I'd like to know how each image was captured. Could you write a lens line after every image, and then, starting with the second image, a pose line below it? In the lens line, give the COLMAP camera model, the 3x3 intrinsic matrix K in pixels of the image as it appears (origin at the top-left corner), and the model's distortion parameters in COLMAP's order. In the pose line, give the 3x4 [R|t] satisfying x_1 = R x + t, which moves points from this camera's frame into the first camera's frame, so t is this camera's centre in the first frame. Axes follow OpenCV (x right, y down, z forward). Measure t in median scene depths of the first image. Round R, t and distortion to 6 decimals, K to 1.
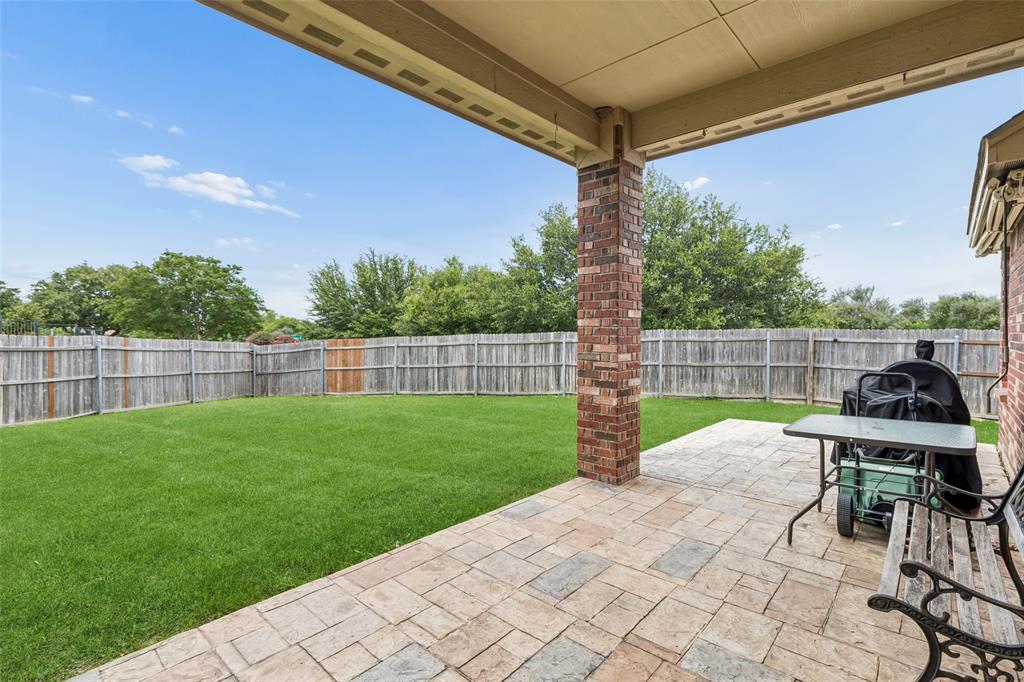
lens RADIAL K [[476.4, 0, 511.1], [0, 476.4, 336.6], [0, 0, 1]] dist [0.011329, -0.000421]
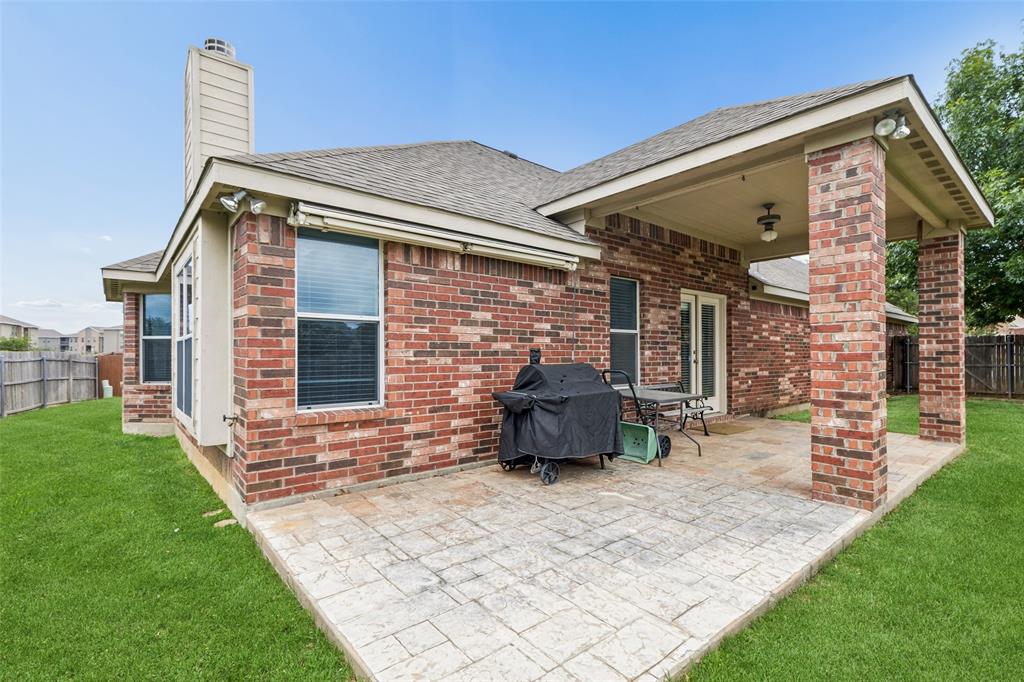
lens RADIAL K [[476.4, 0, 516.8], [0, 476.4, 342.9], [0, 0, 1]] dist [0.011329, -0.000421]
pose [[-0.991931, 0.003751, 0.126721, 0.738176], [0.003590, 0.999992, -0.001503, -0.004698], [-0.126725, -0.001036, -0.991937, 2.056398]]
